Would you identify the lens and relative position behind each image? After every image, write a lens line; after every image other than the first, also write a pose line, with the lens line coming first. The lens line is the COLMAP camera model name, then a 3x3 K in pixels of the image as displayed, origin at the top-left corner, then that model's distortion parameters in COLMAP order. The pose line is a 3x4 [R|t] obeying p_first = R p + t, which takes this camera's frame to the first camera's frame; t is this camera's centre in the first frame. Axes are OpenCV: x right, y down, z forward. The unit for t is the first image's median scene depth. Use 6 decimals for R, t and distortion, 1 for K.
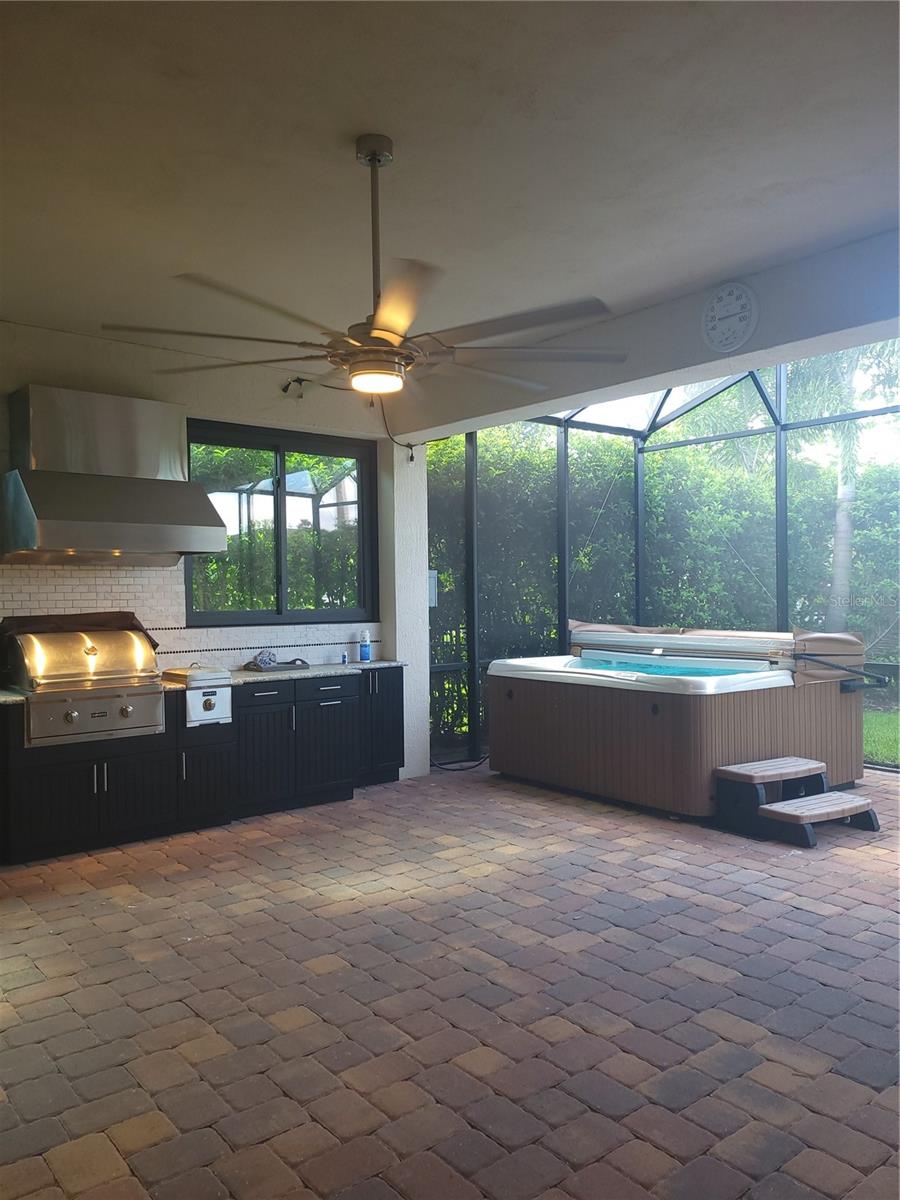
lens RADIAL K [[901.4, 0, 448.6], [0, 901.4, 601.2], [0, 0, 1]] dist [0.046773, -0.015163]
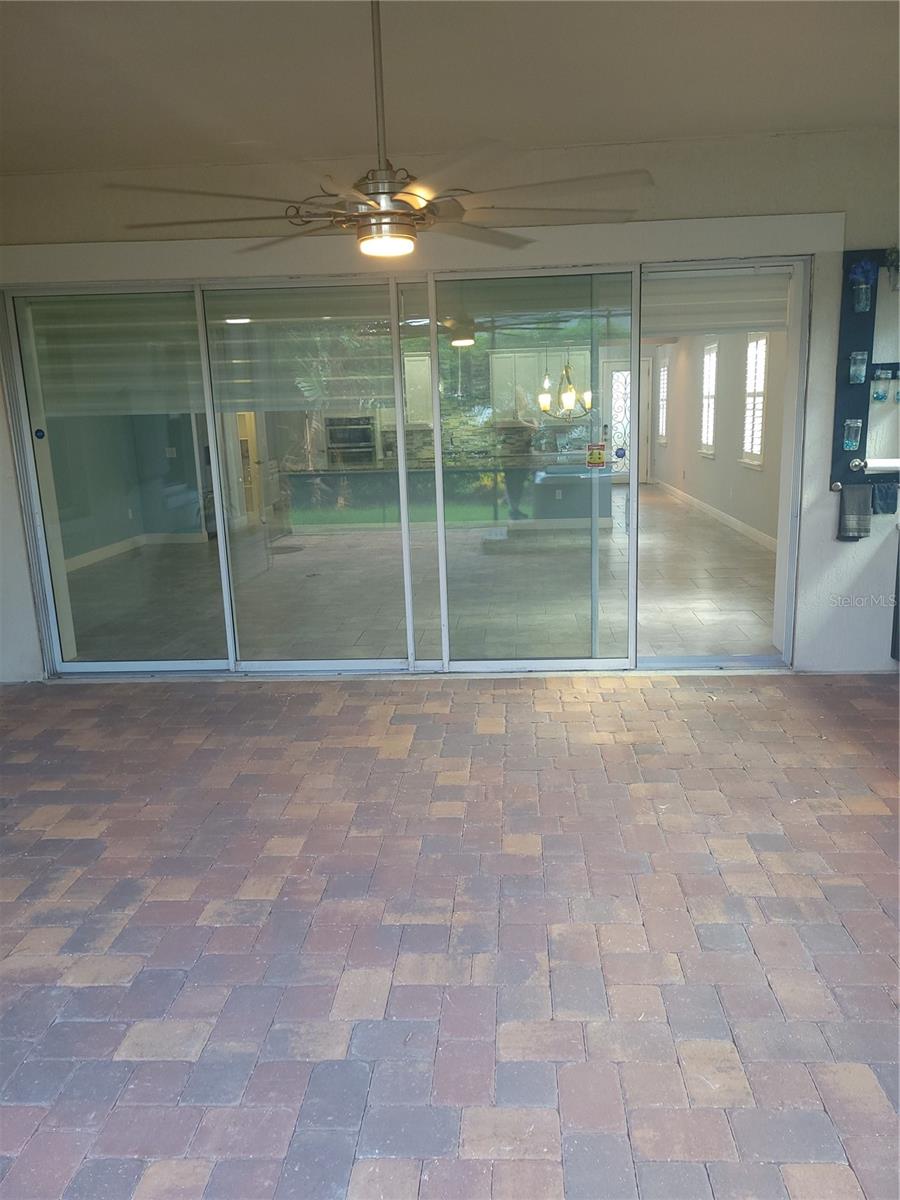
lens RADIAL K [[901.4, 0, 454.9], [0, 901.4, 597.3], [0, 0, 1]] dist [0.046773, -0.015163]
pose [[-0.688218, 0.179615, -0.702918, 0.548016], [0.034827, 0.975931, 0.215279, -0.073602], [0.724667, 0.123678, -0.677909, 1.556682]]
